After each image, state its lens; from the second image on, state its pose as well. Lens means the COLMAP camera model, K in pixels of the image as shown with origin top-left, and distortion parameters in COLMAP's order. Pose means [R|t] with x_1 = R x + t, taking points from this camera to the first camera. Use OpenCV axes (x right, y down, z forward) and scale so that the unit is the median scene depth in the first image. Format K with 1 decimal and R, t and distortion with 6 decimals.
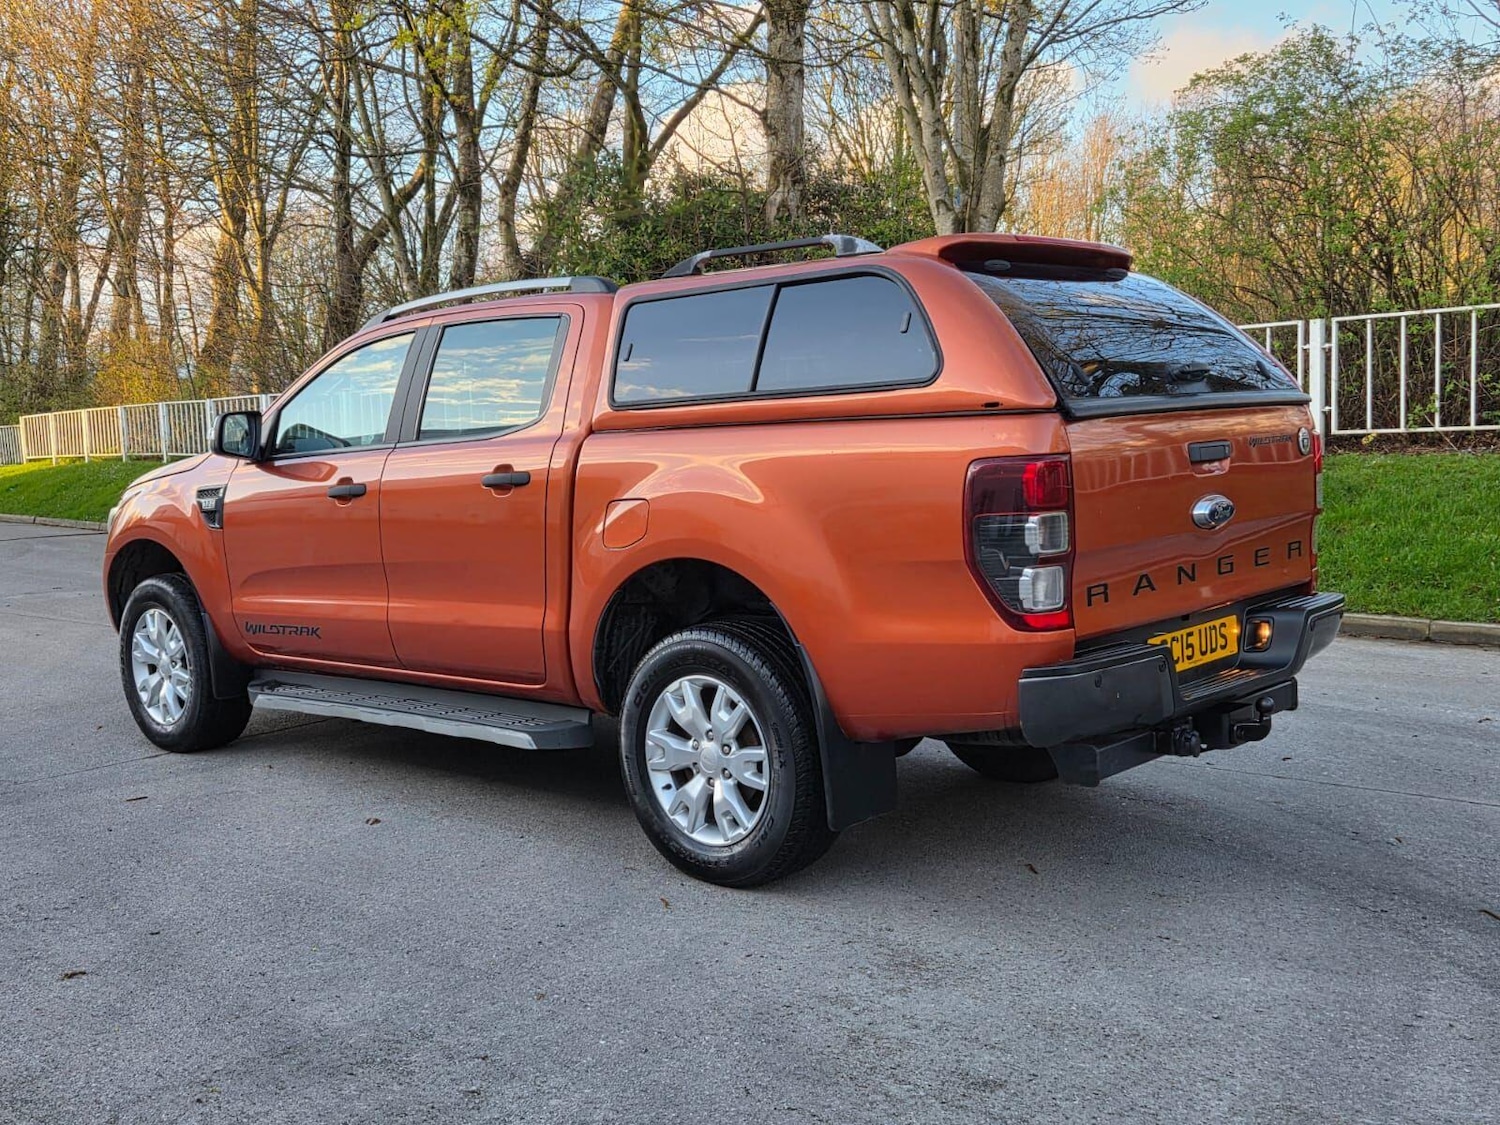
lens RADIAL K [[1591.4, 0, 750.0], [0, 1591.4, 562.5], [0, 0, 1]] dist [0.055659, -0.004154]
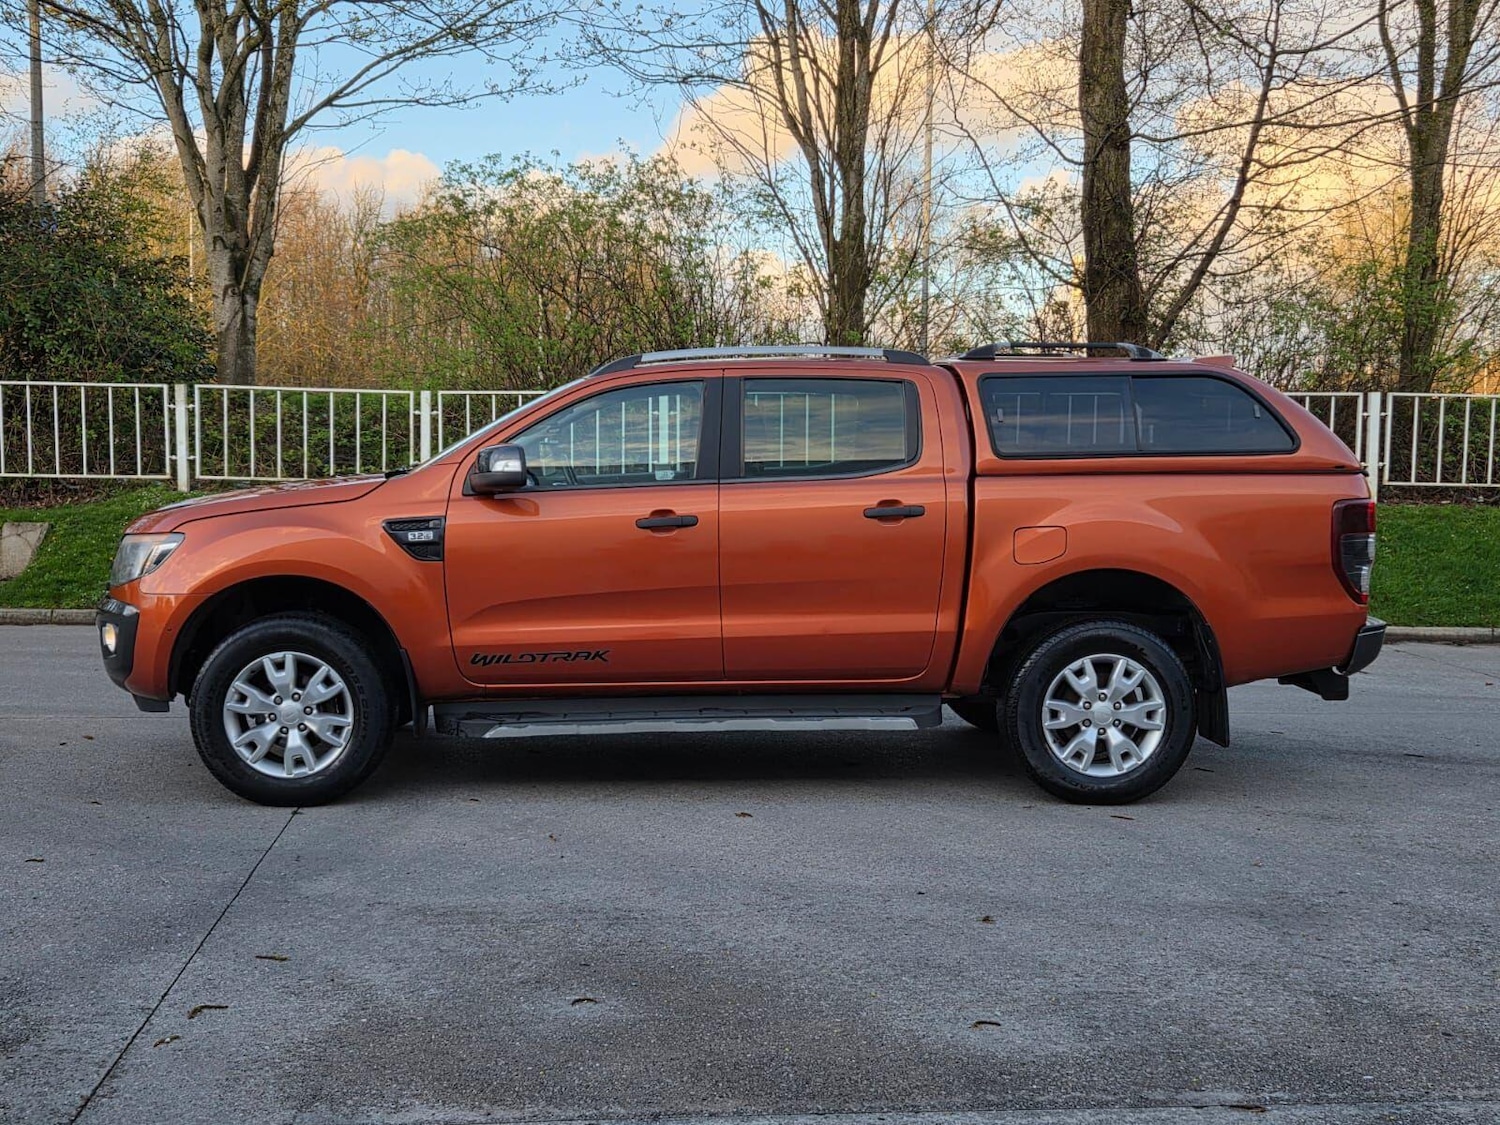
lens RADIAL K [[1589.1, 0, 741.2], [0, 1589.1, 534.5], [0, 0, 1]] dist [0.056569, -0.018582]
pose [[0.700856, -0.003812, 0.713292, -1.167229], [0.034499, 0.998997, -0.028558, -0.003813], [-0.712468, 0.044623, 0.700285, 0.232475]]
